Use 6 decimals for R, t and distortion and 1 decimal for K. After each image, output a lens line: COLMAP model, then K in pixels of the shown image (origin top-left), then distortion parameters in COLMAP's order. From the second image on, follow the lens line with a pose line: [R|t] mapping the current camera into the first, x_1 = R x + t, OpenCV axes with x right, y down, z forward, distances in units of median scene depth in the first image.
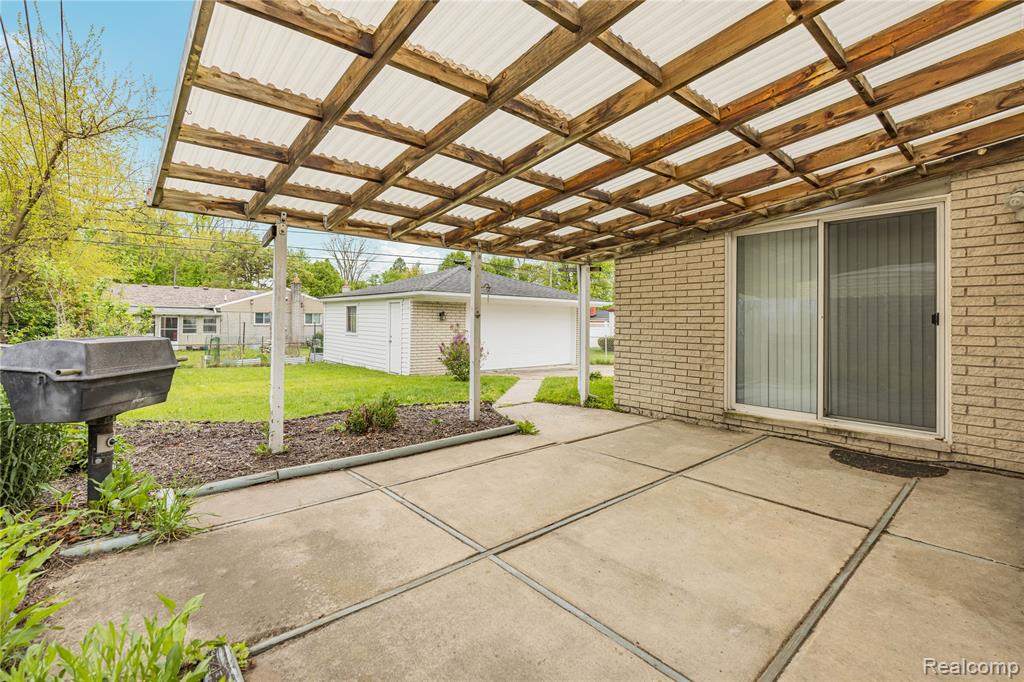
lens RADIAL K [[456.9, 0, 507.6], [0, 456.9, 318.6], [0, 0, 1]] dist [-0.000876, -0.001062]
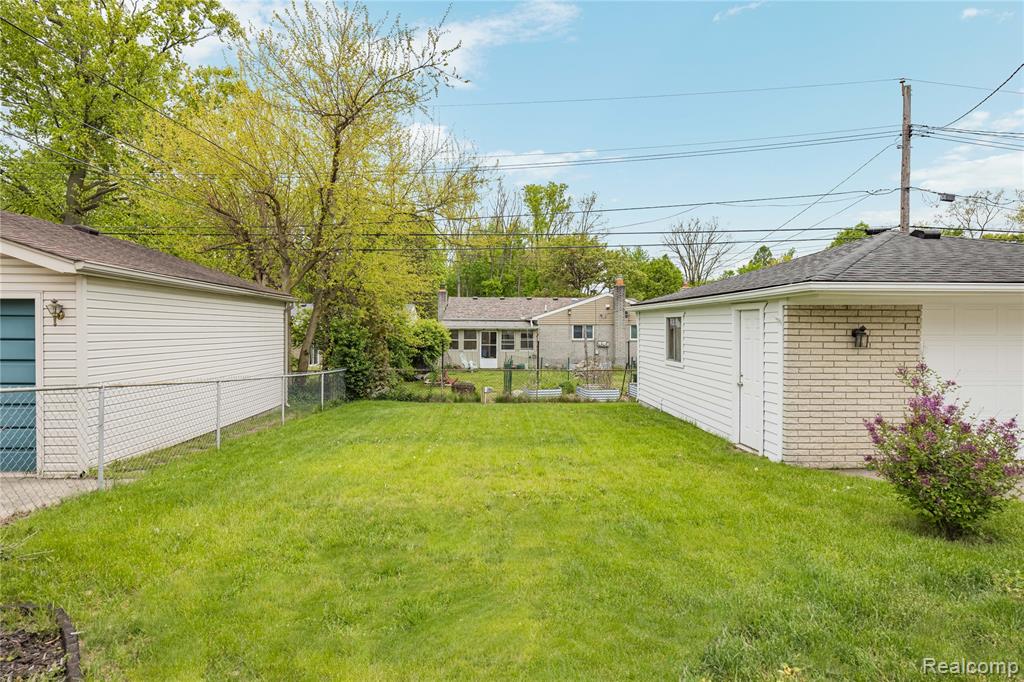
lens RADIAL K [[549.6, 0, 508.2], [0, 549.6, 330.6], [0, 0, 1]] dist [0.000854, -0.000123]
pose [[0.785154, -0.005777, -0.619274, -0.178027], [0.009374, 0.999953, 0.002557, -0.037079], [0.619230, -0.007813, 0.785171, 0.806340]]
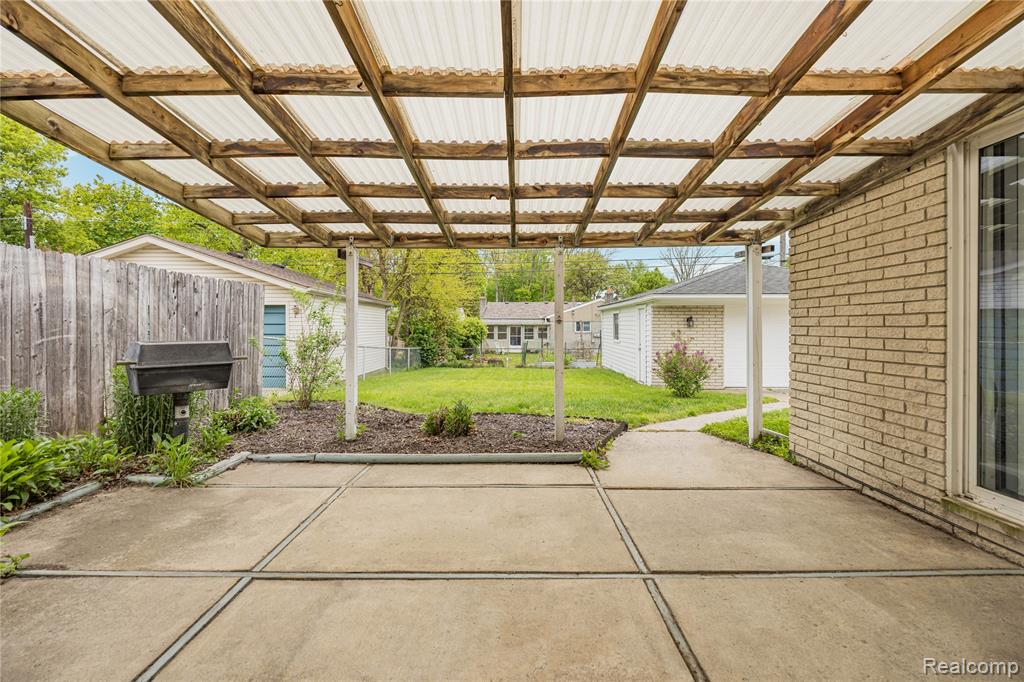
lens RADIAL K [[450.2, 0, 514.7], [0, 450.2, 330.0], [0, 0, 1]] dist [-0.001130, -0.000759]
pose [[0.751284, -0.007101, -0.659941, 0.398254], [0.013035, 0.999907, 0.004080, 0.006035], [0.659850, -0.011668, 0.751306, 0.272808]]
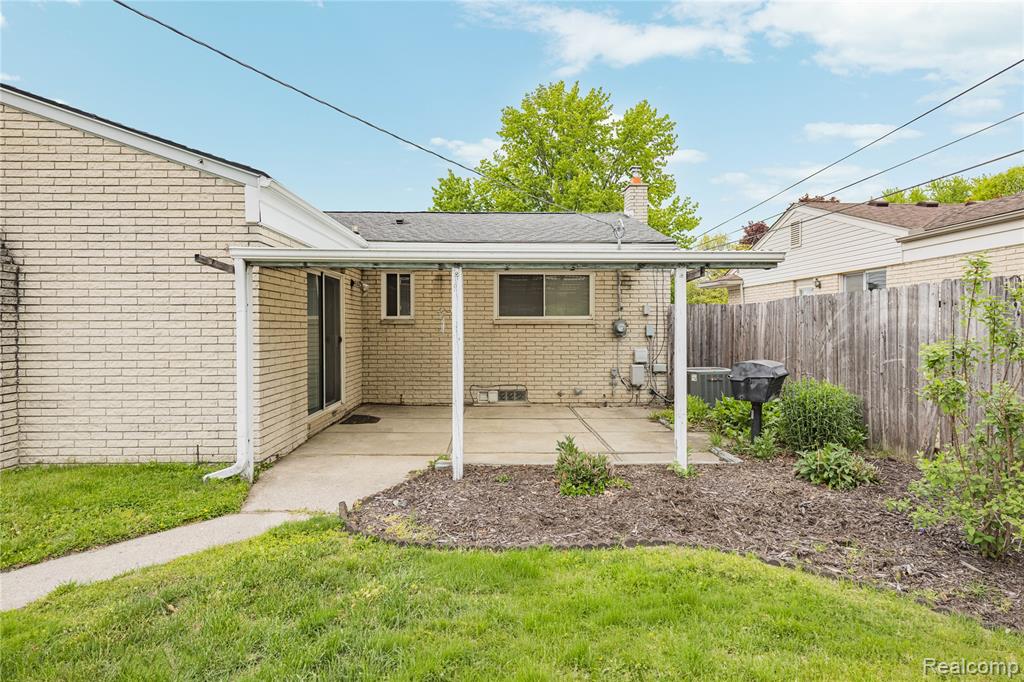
lens RADIAL K [[561.3, 0, 509.9], [0, 561.3, 331.7], [0, 0, 1]] dist [0.002498, -0.000213]
pose [[-0.771522, -0.016922, 0.635978, -0.714639], [-0.013922, 0.999856, 0.009715, -0.041061], [-0.636050, -0.001359, -0.771646, 1.572405]]
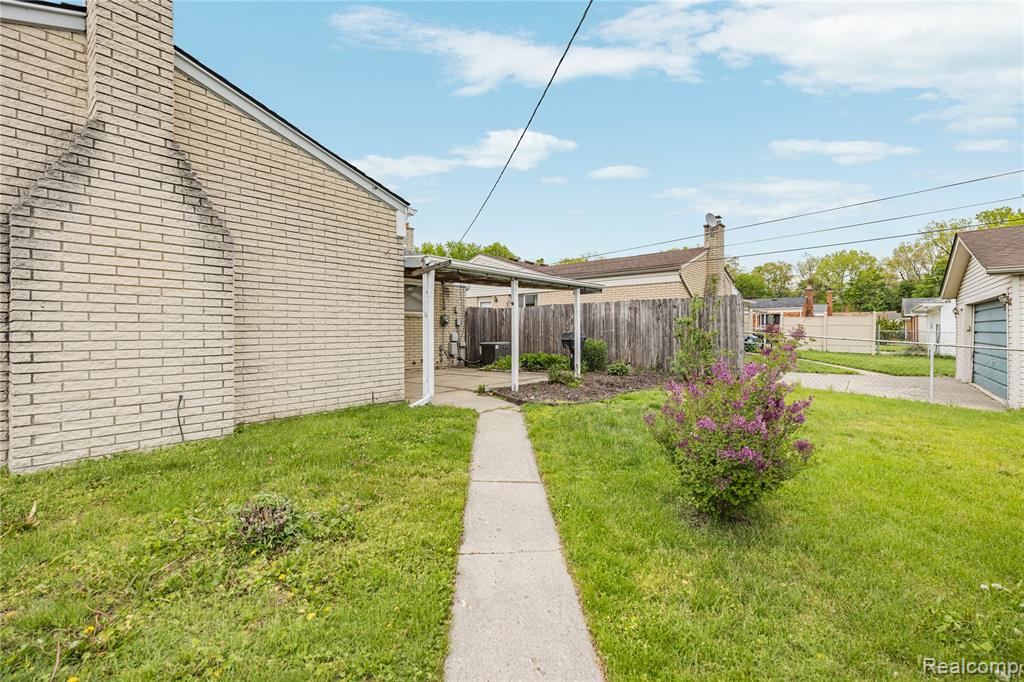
lens RADIAL K [[437.8, 0, 516.0], [0, 437.8, 335.0], [0, 0, 1]] dist [-0.004190, -0.000886]
pose [[-0.986399, -0.005422, -0.164277, 0.151899], [-0.005349, 0.999985, -0.000886, 0.035476], [0.164280, 0.000004, -0.986414, 2.255512]]
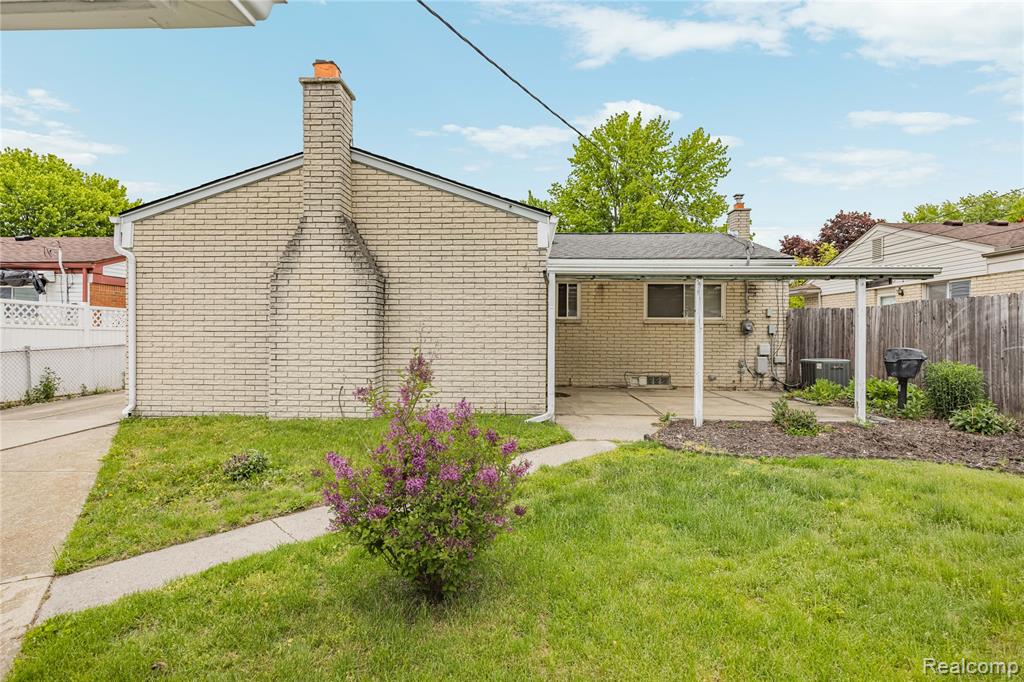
lens RADIAL K [[517.1, 0, 511.3], [0, 517.1, 334.1], [0, 0, 1]] dist [0.002071, -0.000625]
pose [[-0.726518, -0.016875, 0.686940, -0.578644], [-0.019439, 0.999803, 0.004002, -0.002843], [-0.686872, -0.010446, -0.726703, 2.097006]]
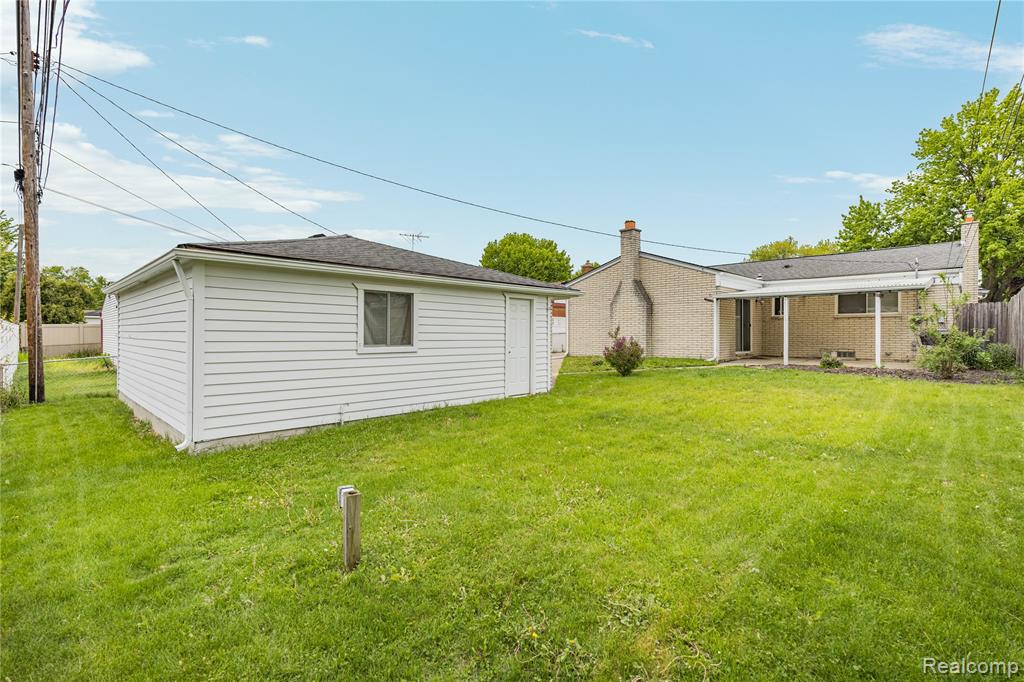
lens RADIAL K [[469.4, 0, 509.8], [0, 469.4, 332.2], [0, 0, 1]] dist [-0.000328, -0.000192]
pose [[-0.083326, -0.012983, 0.996438, -2.297135], [-0.008195, 0.999890, 0.012343, 0.022846], [-0.996489, -0.007137, -0.083423, 2.497170]]
